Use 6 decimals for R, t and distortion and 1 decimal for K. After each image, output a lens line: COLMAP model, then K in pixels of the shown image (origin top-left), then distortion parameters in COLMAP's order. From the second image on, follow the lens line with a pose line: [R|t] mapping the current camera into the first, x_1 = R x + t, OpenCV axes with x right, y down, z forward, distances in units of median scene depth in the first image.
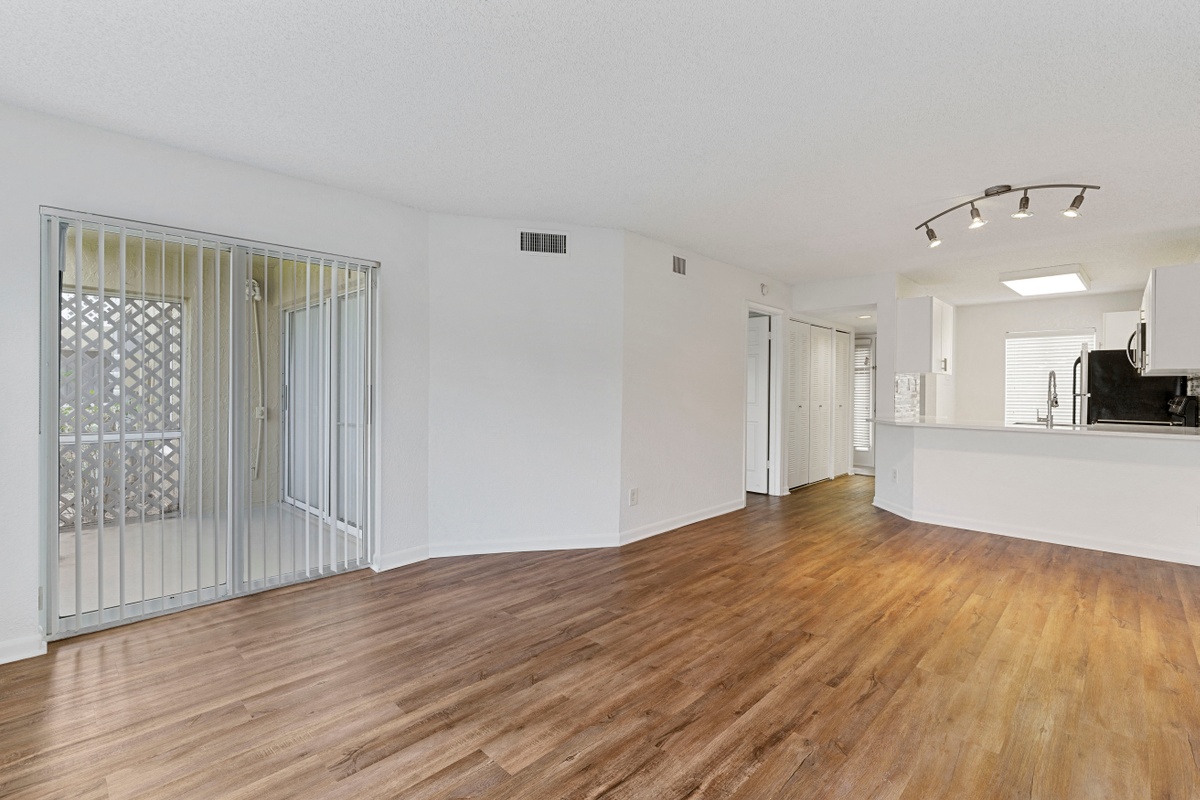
lens RADIAL K [[529.1, 0, 599.3], [0, 529.1, 396.1], [0, 0, 1]] dist [0.003086, -0.000438]
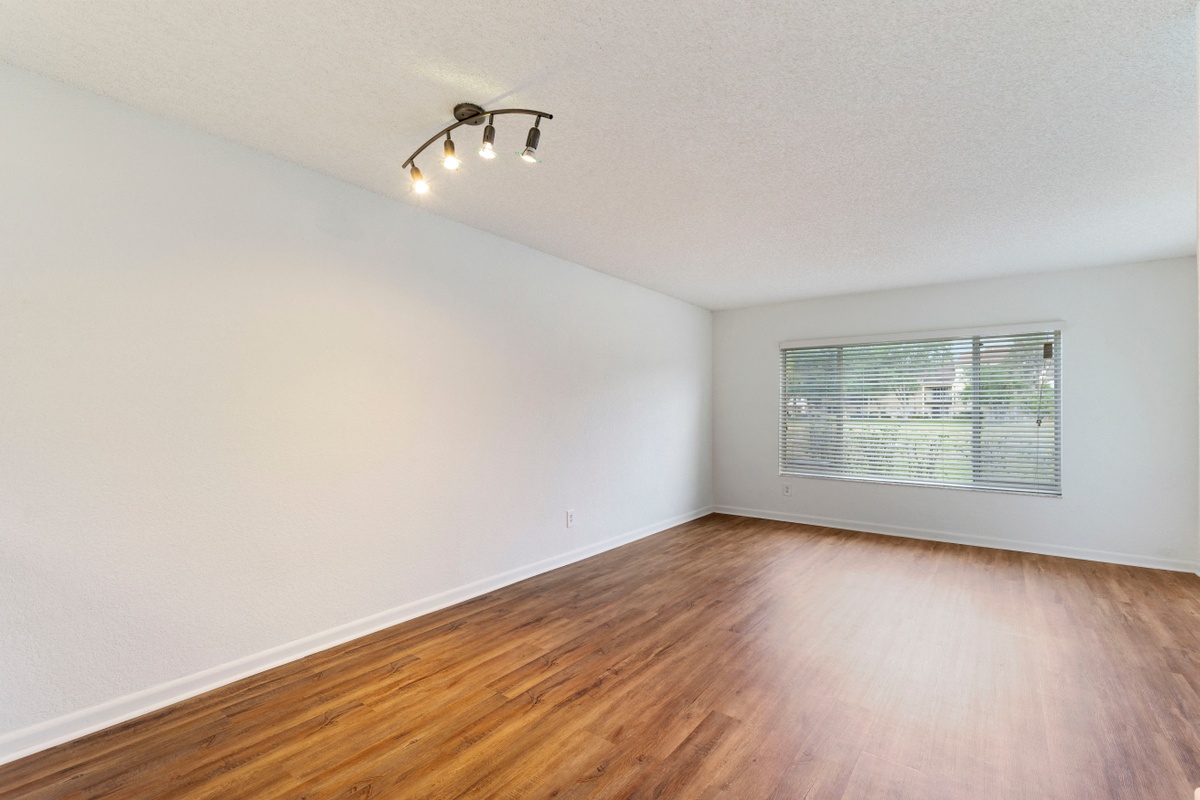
lens RADIAL K [[529.1, 0, 600.8], [0, 529.1, 405.6], [0, 0, 1]] dist [0.003086, -0.000438]
pose [[-0.990778, -0.015008, -0.134664, 0.802991], [-0.014786, 0.999887, -0.002647, -0.018425], [0.134689, -0.000631, -0.990888, 2.002622]]
